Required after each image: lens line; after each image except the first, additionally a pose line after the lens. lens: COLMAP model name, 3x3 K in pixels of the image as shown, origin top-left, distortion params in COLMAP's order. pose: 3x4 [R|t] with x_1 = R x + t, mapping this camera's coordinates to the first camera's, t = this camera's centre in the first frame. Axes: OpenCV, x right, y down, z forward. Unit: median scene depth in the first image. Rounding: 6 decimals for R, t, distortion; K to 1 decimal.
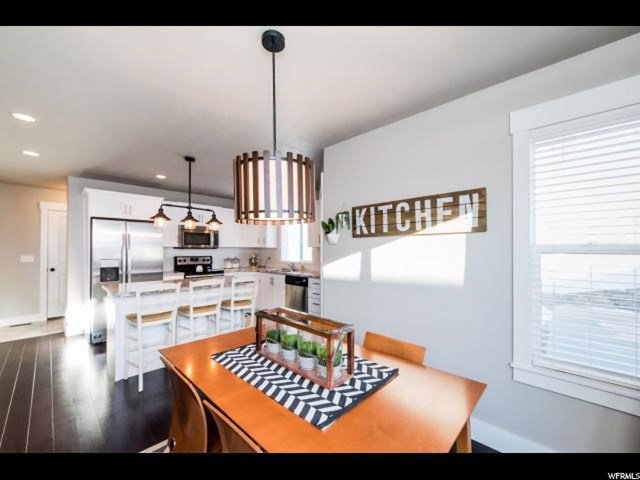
lens RADIAL K [[246.1, 0, 320.3], [0, 246.1, 249.6], [0, 0, 1]] dist [-0.026300, 0.000137]
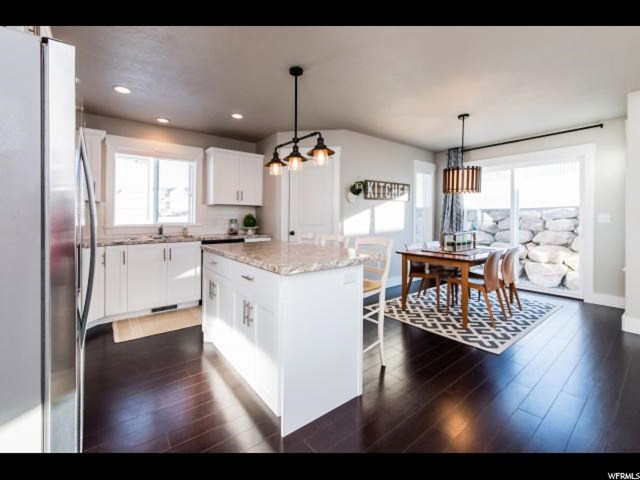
lens RADIAL K [[271.7, 0, 320.7], [0, 271.7, 218.9], [0, 0, 1]] dist [0.000871, 0.000051]
pose [[0.177884, -0.011898, 0.983980, -1.138304], [-0.000726, 0.999925, 0.012222, 0.038230], [-0.984051, -0.002889, 0.177862, 0.691353]]
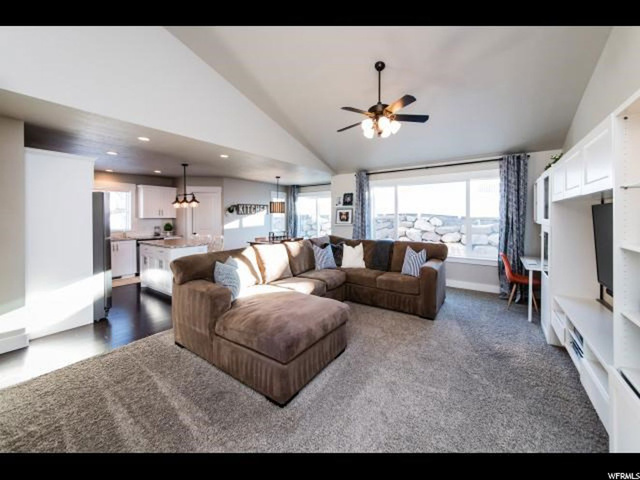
lens RADIAL K [[238.2, 0, 319.1], [0, 238.2, 219.4], [0, 0, 1]] dist [-0.000585, -0.000023]
pose [[-0.095001, -0.018469, 0.995306, -1.951069], [0.007181, 0.999789, 0.019238, -0.026853], [-0.995451, 0.008974, -0.094849, 0.224259]]
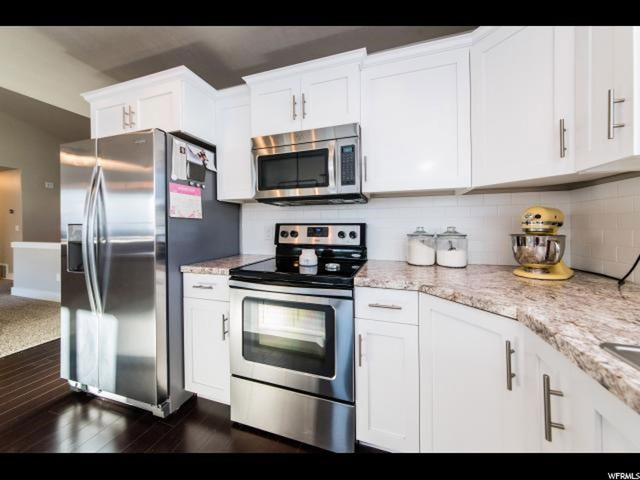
lens RADIAL K [[223.5, 0, 328.1], [0, 223.5, 225.2], [0, 0, 1]] dist [0.000129, 0.000031]
pose [[0.407418, -0.007926, -0.913207, -0.286289], [0.008048, 0.999955, -0.005088, 0.047594], [0.913206, -0.005277, 0.407463, 1.284951]]
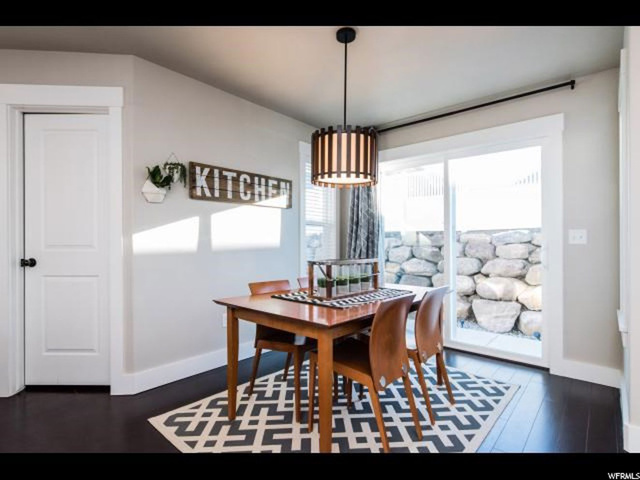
lens RADIAL K [[318.6, 0, 311.1], [0, 318.6, 238.2], [0, 0, 1]] dist [0.015031, -0.000128]
pose [[0.015507, 0.011394, 0.999815, -0.661985], [-0.009308, 0.999893, -0.011250, 0.066473], [-0.999836, -0.009132, 0.015611, 0.409974]]
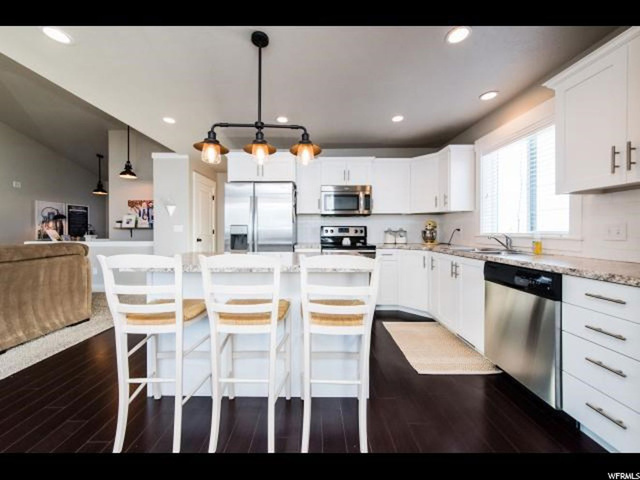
lens RADIAL K [[226.4, 0, 317.5], [0, 226.4, 230.3], [0, 0, 1]] dist [0.001096, 0.000041]
pose [[0.673287, -0.006919, -0.739349, -0.054223], [0.004602, 0.999976, -0.005167, 0.065154], [0.739367, 0.000077, 0.673302, 0.661486]]
